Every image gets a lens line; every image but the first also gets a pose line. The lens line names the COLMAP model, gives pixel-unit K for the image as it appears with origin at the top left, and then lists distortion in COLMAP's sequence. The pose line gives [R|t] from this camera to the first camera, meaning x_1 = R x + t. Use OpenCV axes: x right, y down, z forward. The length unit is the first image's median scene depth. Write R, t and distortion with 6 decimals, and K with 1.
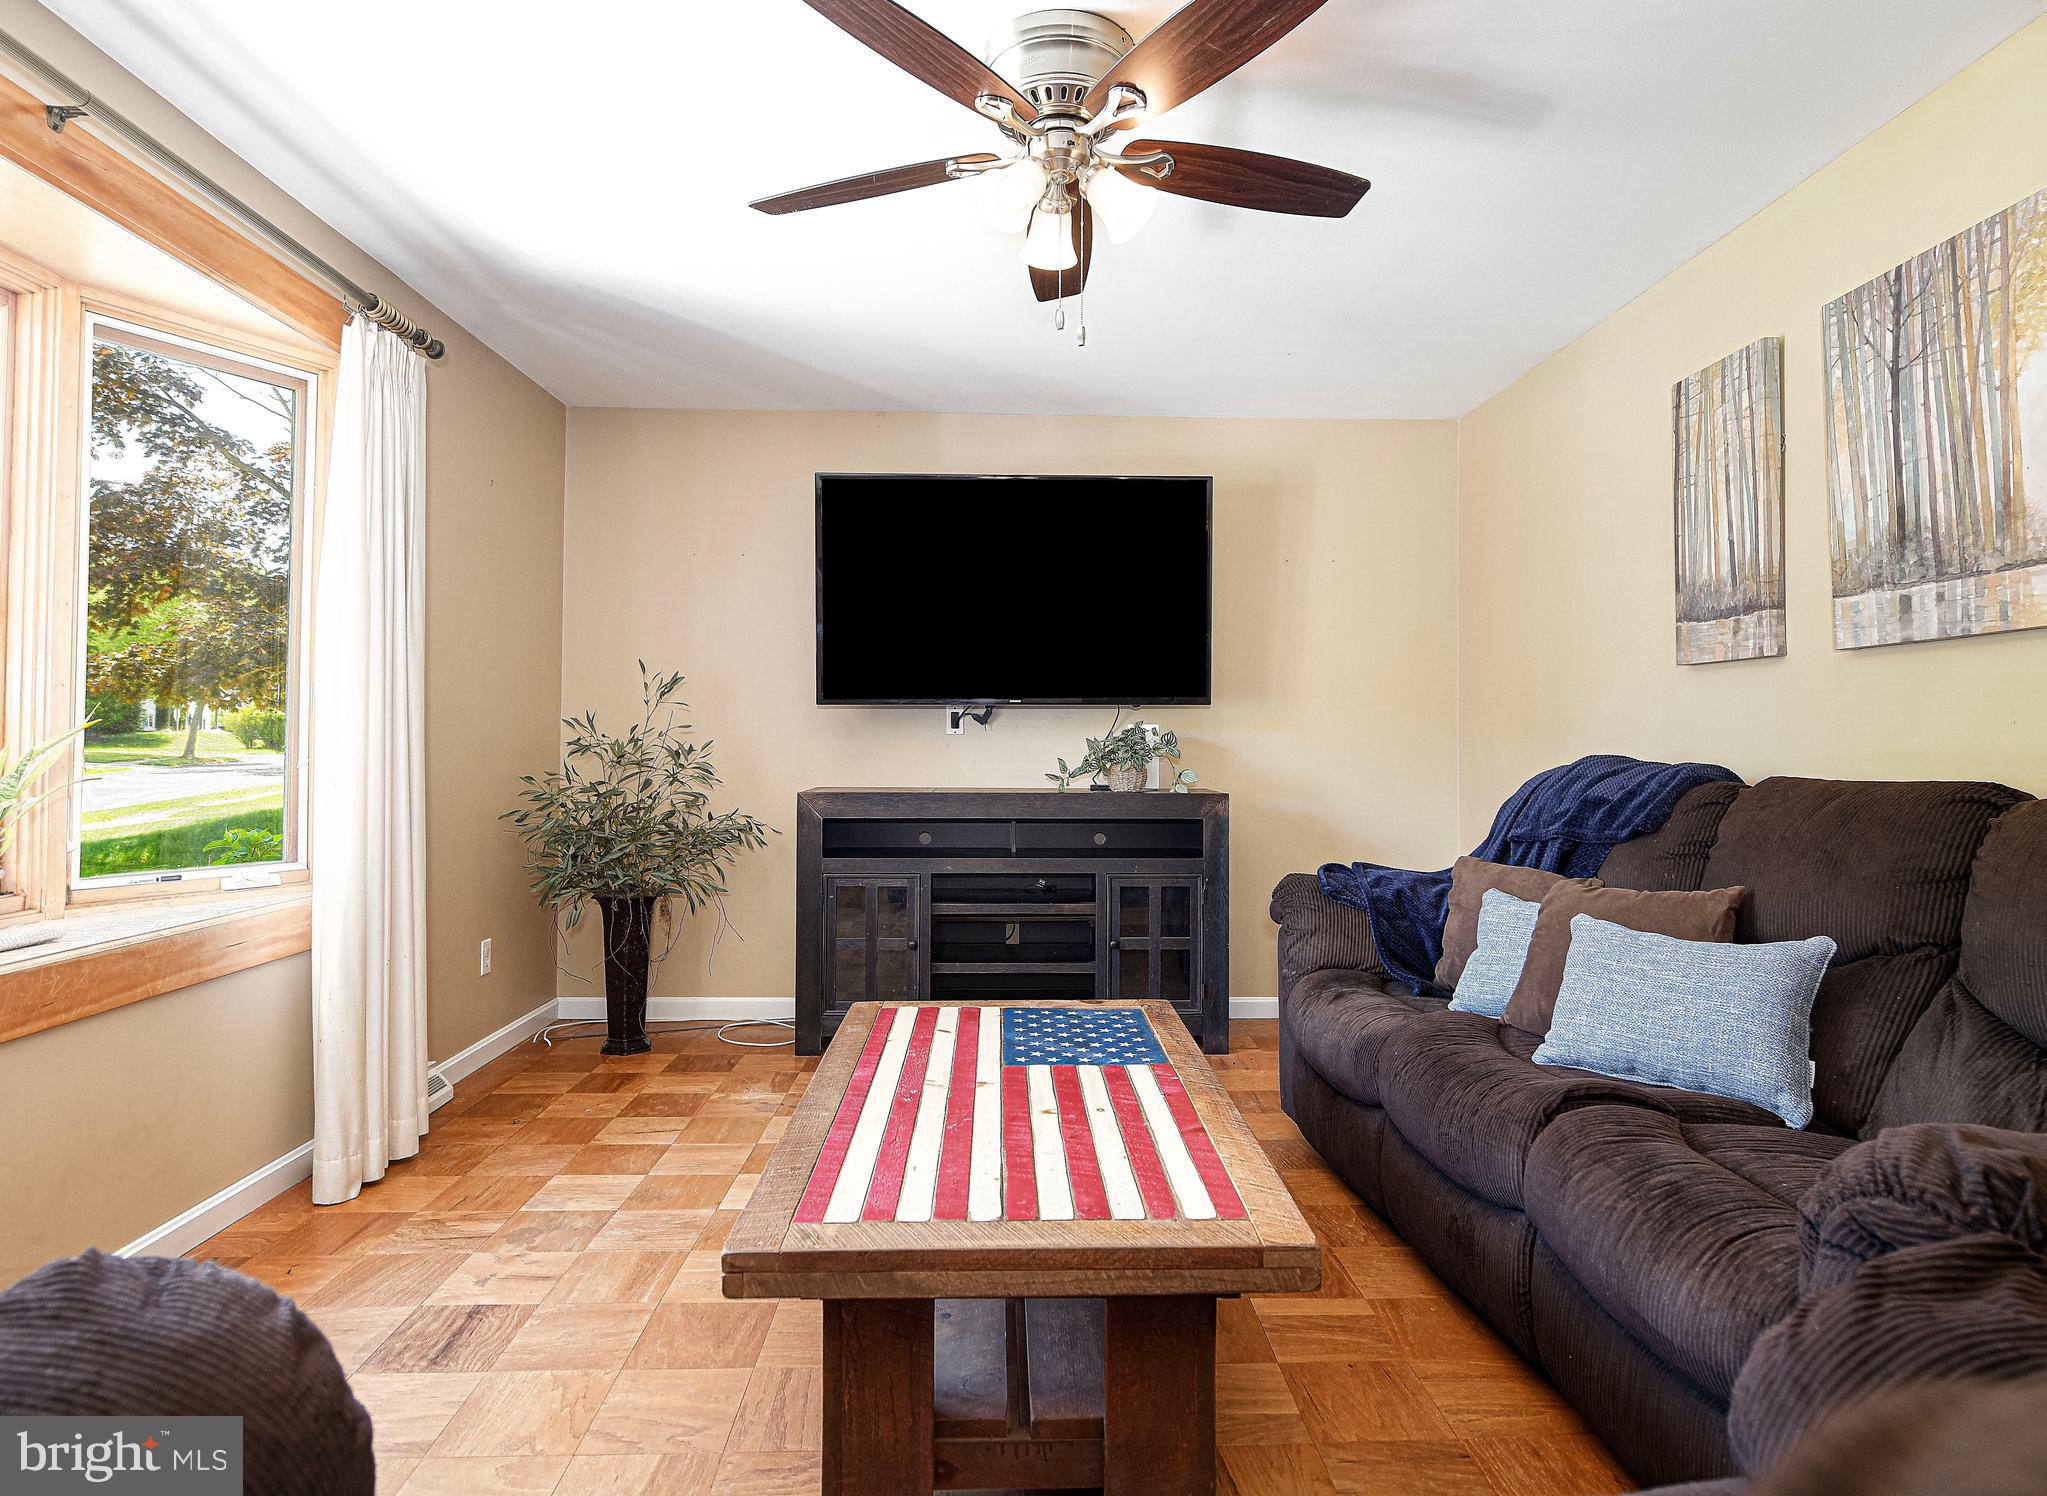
lens RADIAL K [[1173.0, 0, 1021.4], [0, 1173.0, 757.1], [0, 0, 1]] dist [-0.003593, -0.002621]
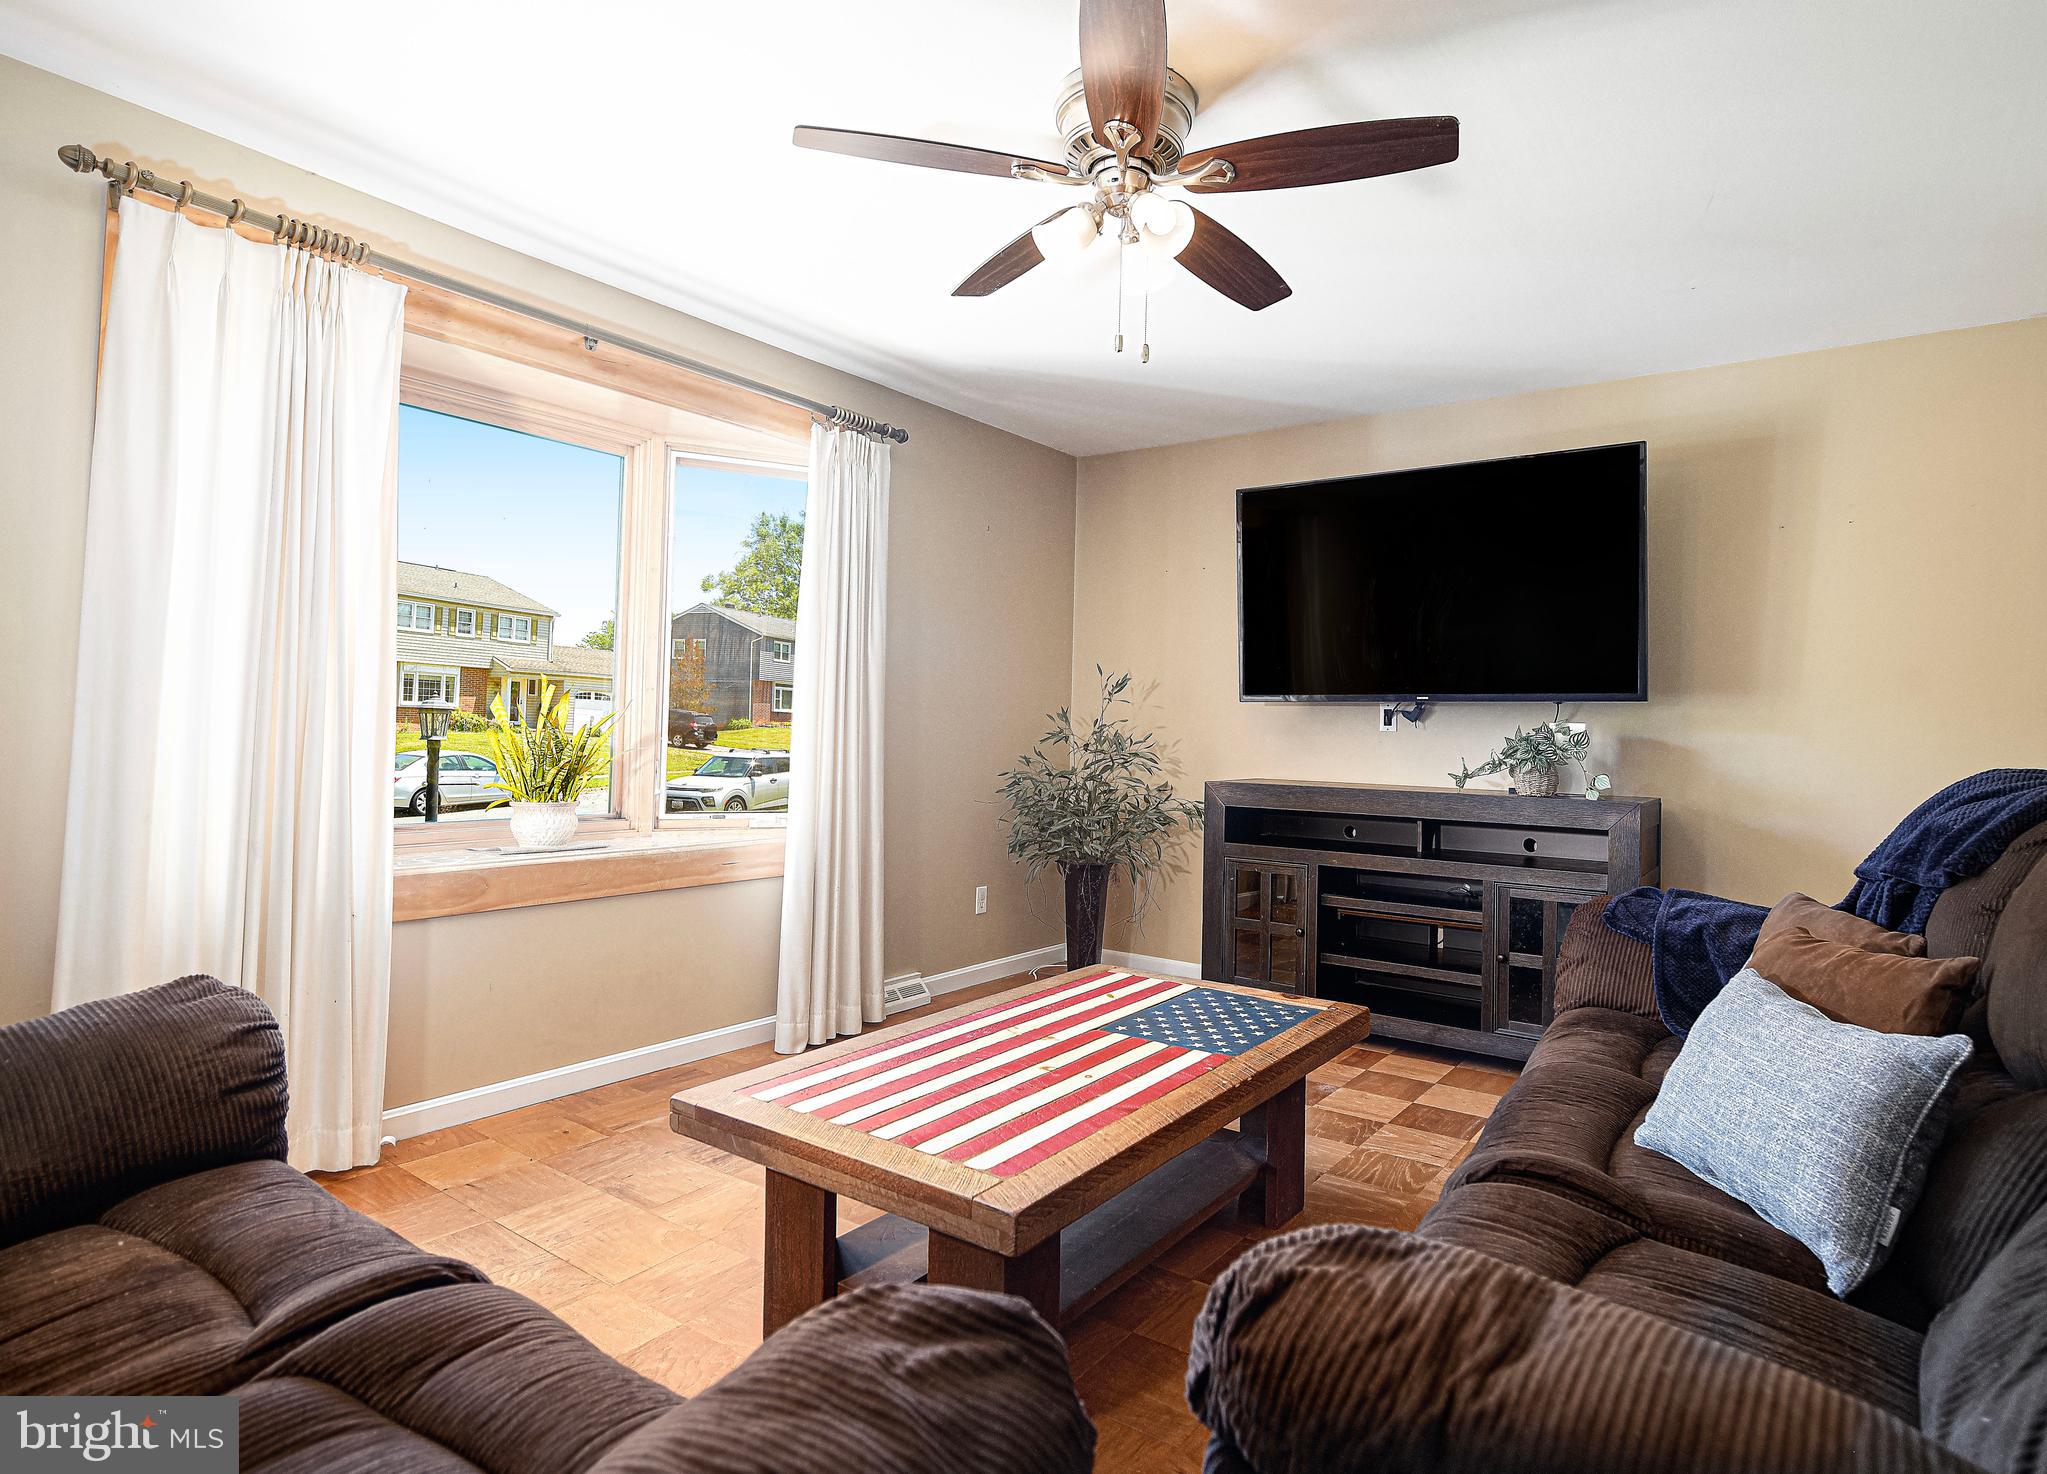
lens RADIAL K [[1100.7, 0, 1043.6], [0, 1100.7, 734.8], [0, 0, 1]] dist [-0.009257, -0.002274]
pose [[0.798036, 0.016373, -0.602387, 0.310792], [-0.026856, 0.999604, -0.008409, -0.000734], [0.602011, 0.022888, 0.798160, 0.082155]]
